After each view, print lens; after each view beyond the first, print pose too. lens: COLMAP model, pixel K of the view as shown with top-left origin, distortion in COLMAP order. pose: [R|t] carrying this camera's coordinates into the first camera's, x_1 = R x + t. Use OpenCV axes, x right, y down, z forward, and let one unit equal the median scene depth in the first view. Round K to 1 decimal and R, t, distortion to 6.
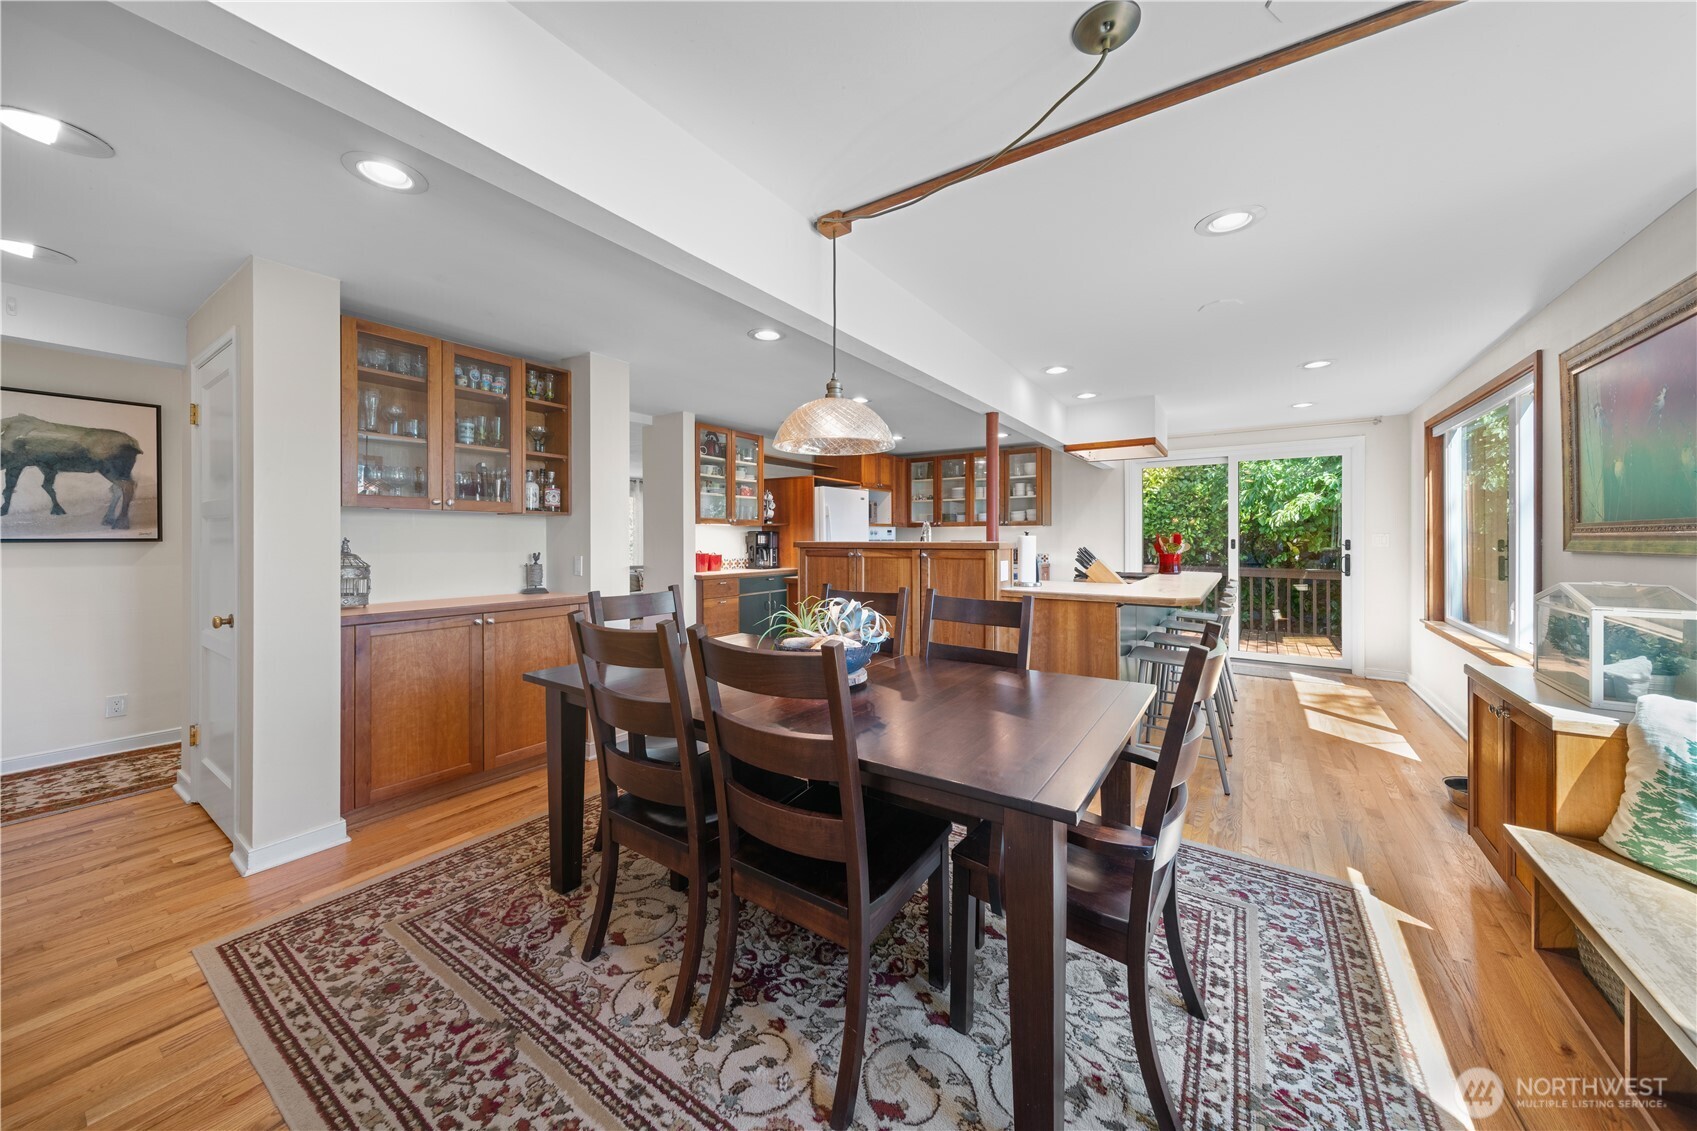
lens RADIAL K [[592.3, 0, 852.8], [0, 592.3, 539.2], [0, 0, 1]] dist [-0.001644, -0.000292]
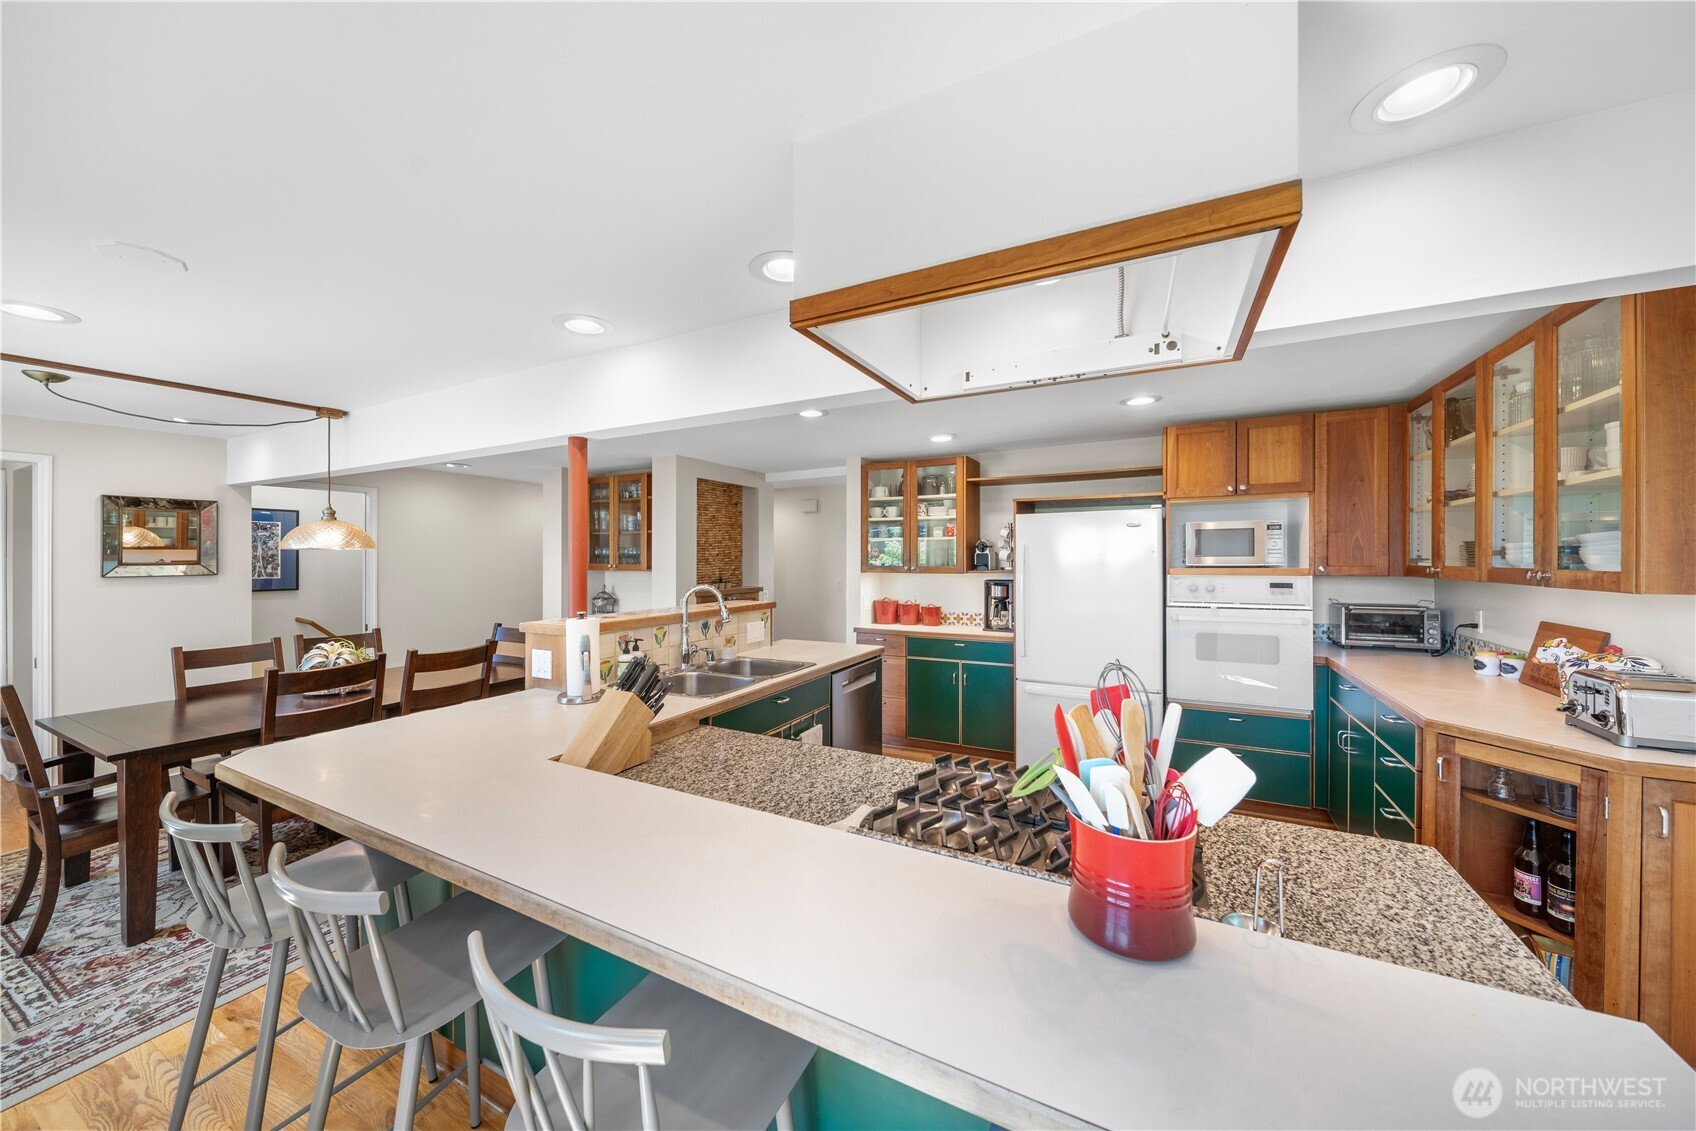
lens RADIAL K [[591.9, 0, 851.2], [0, 591.9, 558.0], [0, 0, 1]] dist [-0.001644, -0.000292]
pose [[0.110660, 0.006011, -0.993840, 1.516538], [0.001177, 0.999980, 0.006179, -0.121126], [0.993858, -0.001853, 0.110651, 1.935897]]
